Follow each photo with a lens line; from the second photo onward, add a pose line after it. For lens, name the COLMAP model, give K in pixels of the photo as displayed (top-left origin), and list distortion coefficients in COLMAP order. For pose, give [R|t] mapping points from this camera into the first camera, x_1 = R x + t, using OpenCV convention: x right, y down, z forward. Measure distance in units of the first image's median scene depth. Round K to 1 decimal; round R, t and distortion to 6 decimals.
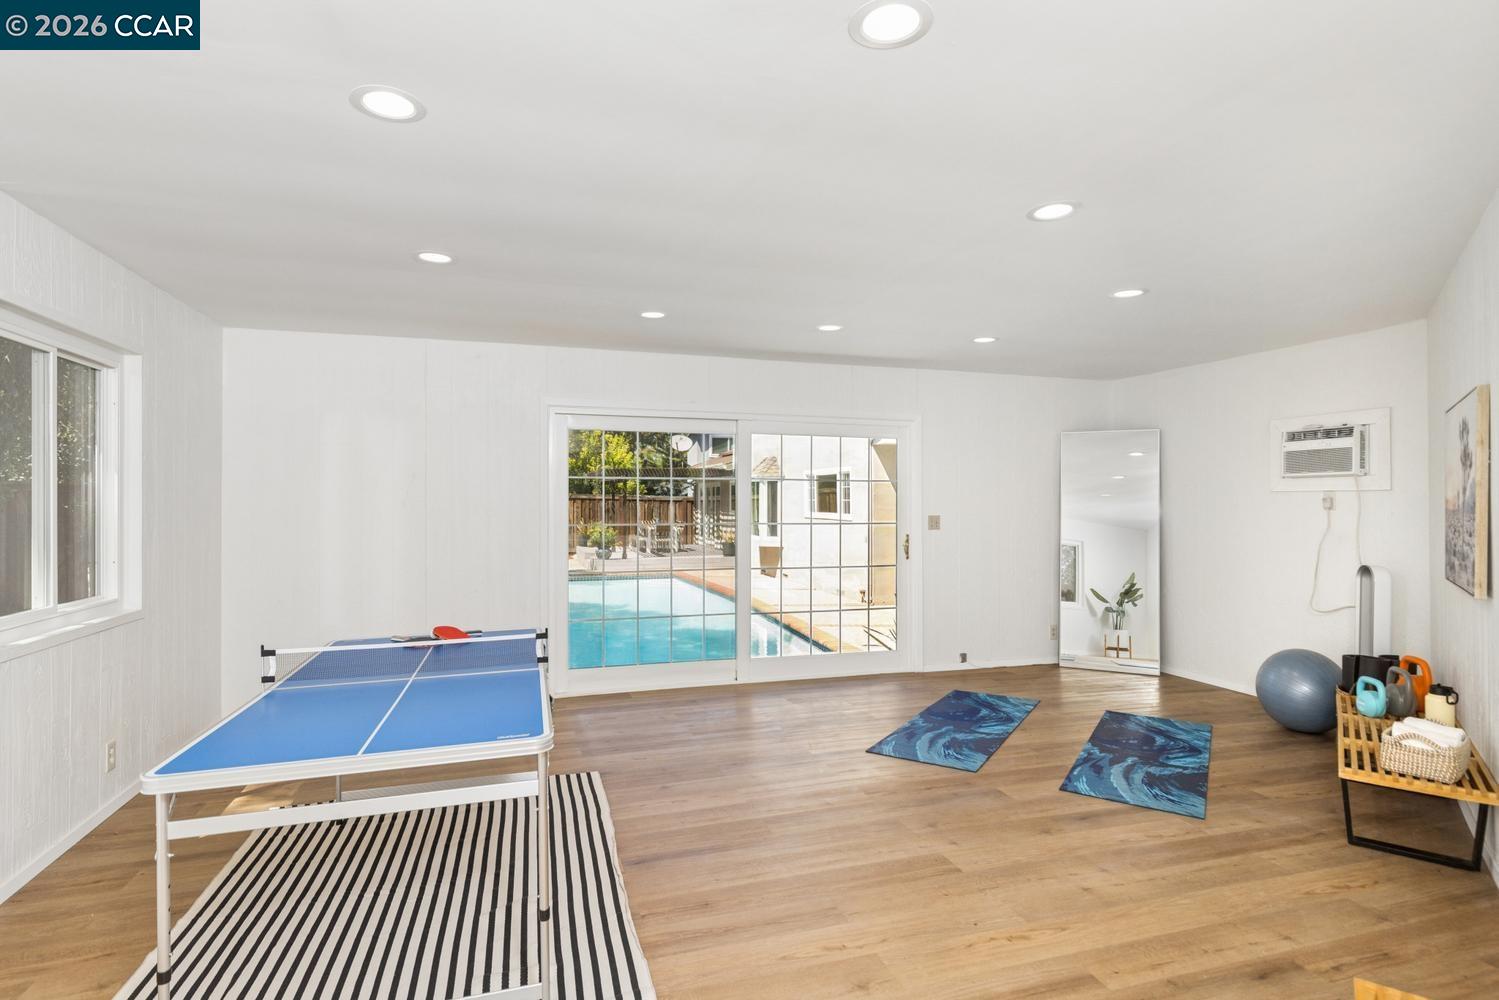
lens RADIAL K [[732.9, 0, 749.5], [0, 732.9, 500.0], [0, 0, 1]] dist [-0.049920, 0.000148]
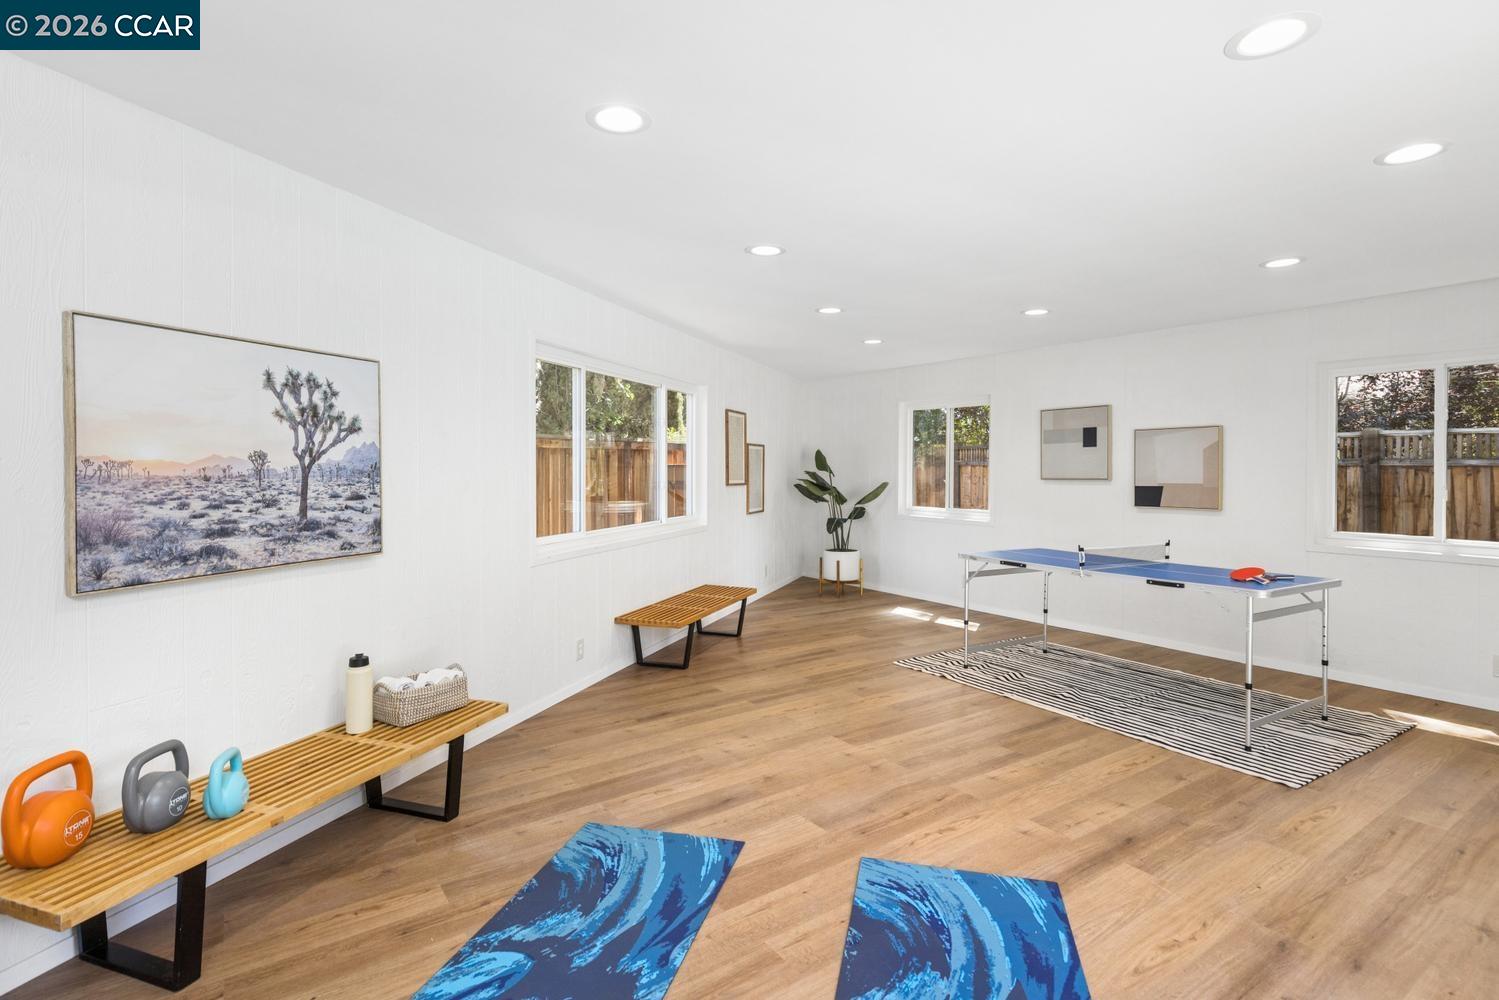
lens RADIAL K [[727.5, 0, 749.5], [0, 727.5, 500.0], [0, 0, 1]] dist [0.001176, 0.000091]
pose [[-0.951724, 0.020767, -0.306251, 0.653163], [0.009188, 0.999189, 0.039203, 0.027524], [0.306817, 0.034497, -0.951143, 1.714302]]
